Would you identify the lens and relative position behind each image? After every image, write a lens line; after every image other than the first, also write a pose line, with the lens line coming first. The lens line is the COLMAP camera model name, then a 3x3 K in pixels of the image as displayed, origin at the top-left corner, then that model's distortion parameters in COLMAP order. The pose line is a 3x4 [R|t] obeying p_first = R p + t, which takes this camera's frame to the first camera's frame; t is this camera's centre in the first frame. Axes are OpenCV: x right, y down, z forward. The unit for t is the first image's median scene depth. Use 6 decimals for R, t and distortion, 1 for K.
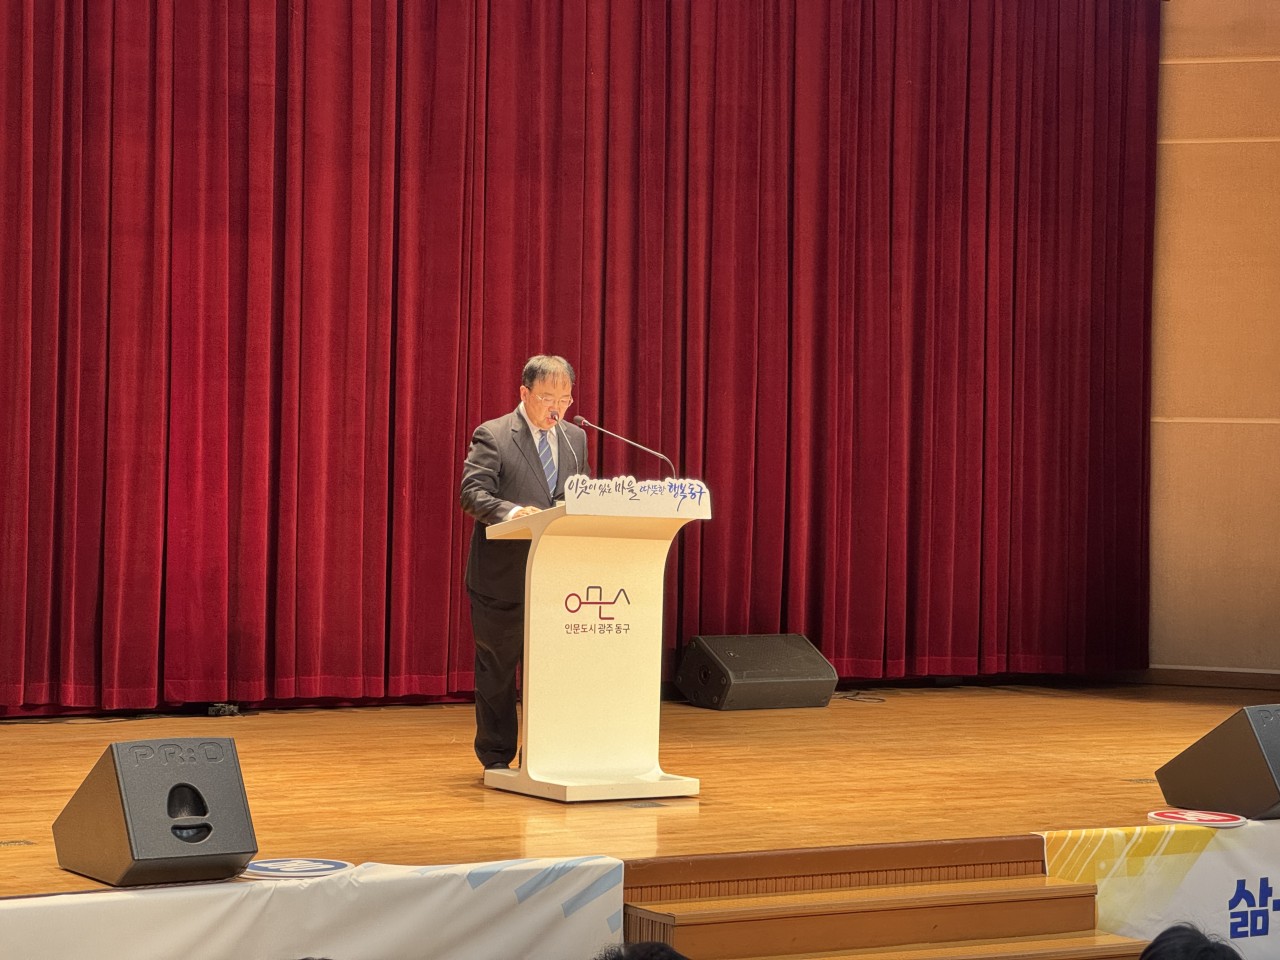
lens RADIAL K [[2833.1, 0, 639.6], [0, 2833.1, 476.9], [0, 0, 1]] dist [0.047323, 0.000000]
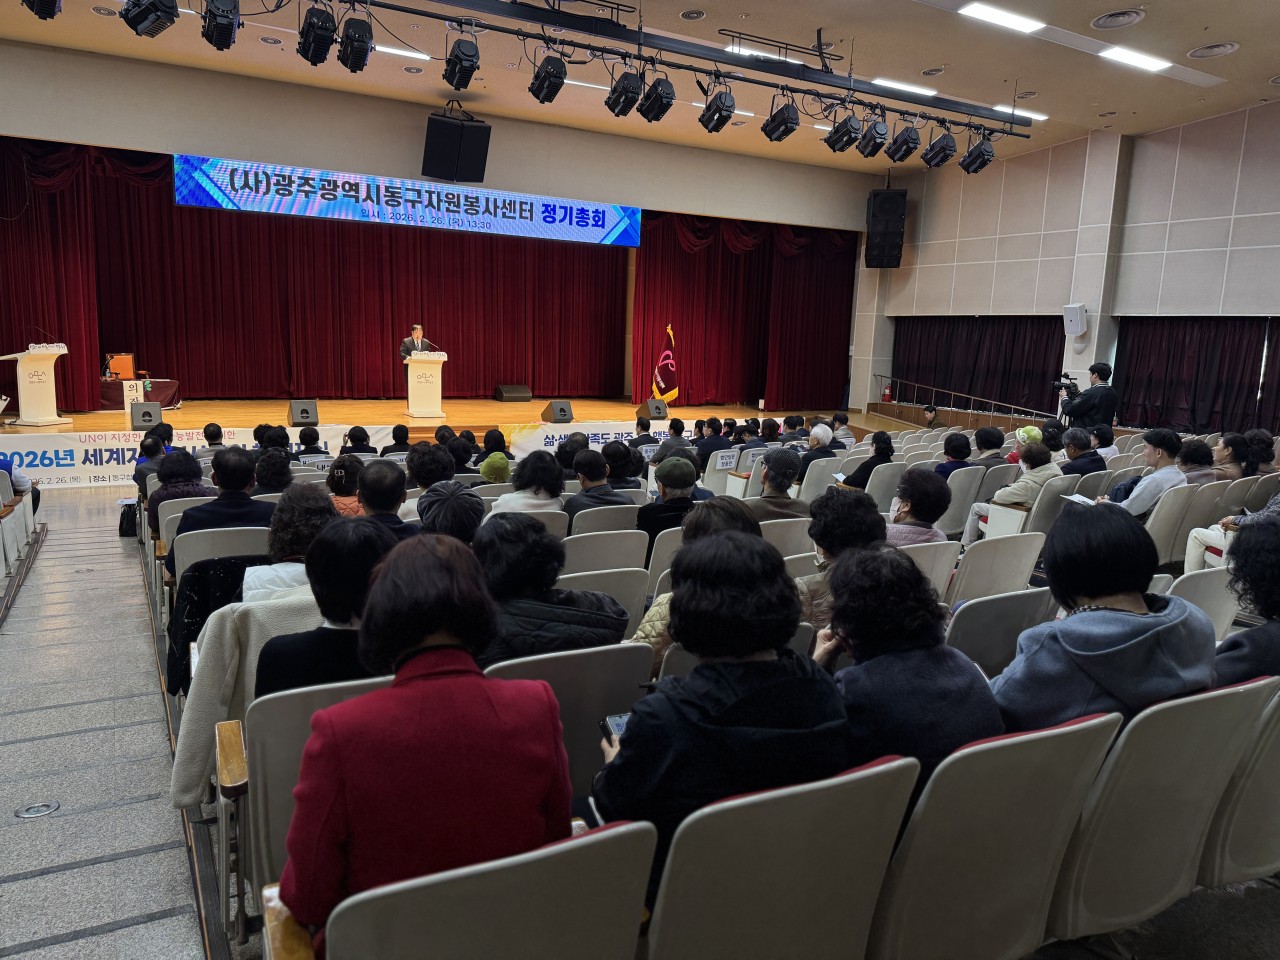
lens RADIAL K [[873.5, 0, 646.5], [0, 873.5, 492.6], [0, 0, 1]] dist [0.003087, -0.004981]
pose [[0.999356, 0.026022, -0.024724, 0.358200], [-0.021246, 0.983998, 0.176910, -0.030065], [0.028932, -0.176270, 0.983917, -0.443091]]
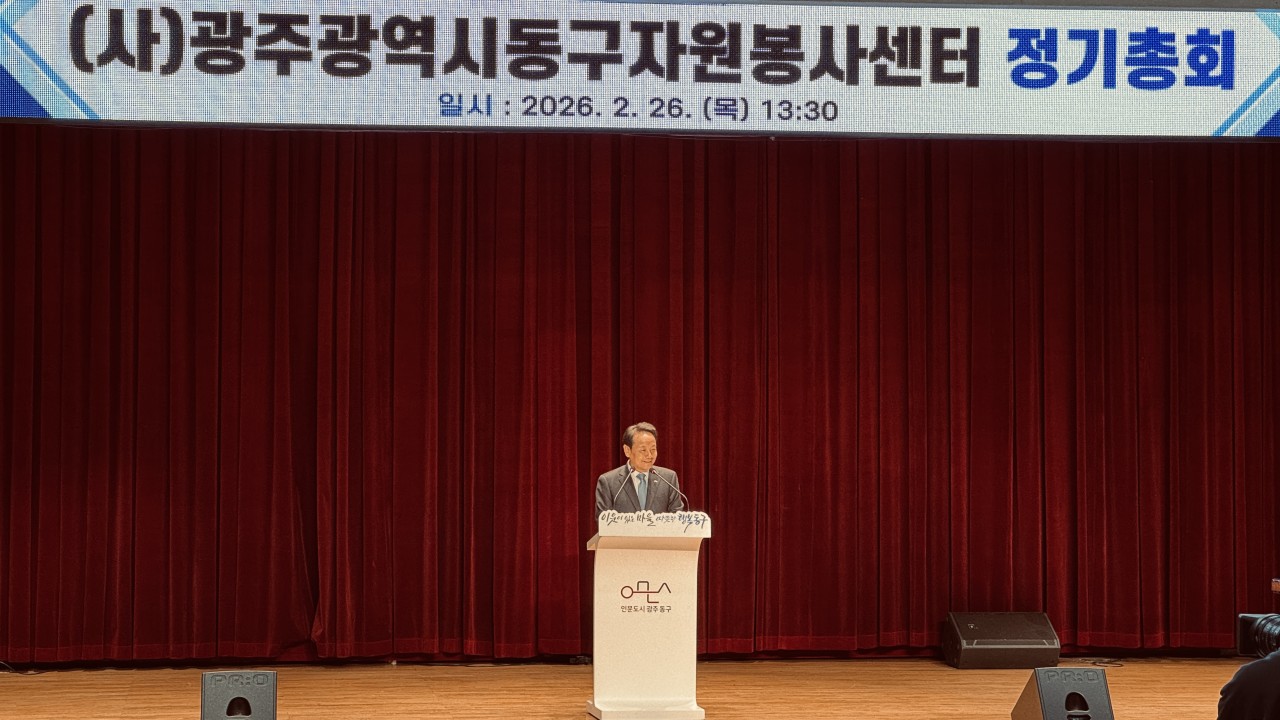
lens RADIAL K [[2765.7, 0, 640.3], [0, 2765.7, 360.7], [0, 0, 1]] dist [0.281008, 0.000000]
pose [[0.918753, -0.023515, -0.394133, 0.504297], [0.012563, 0.999461, -0.030345, -0.030863], [0.394633, 0.022928, 0.918553, -0.334276]]
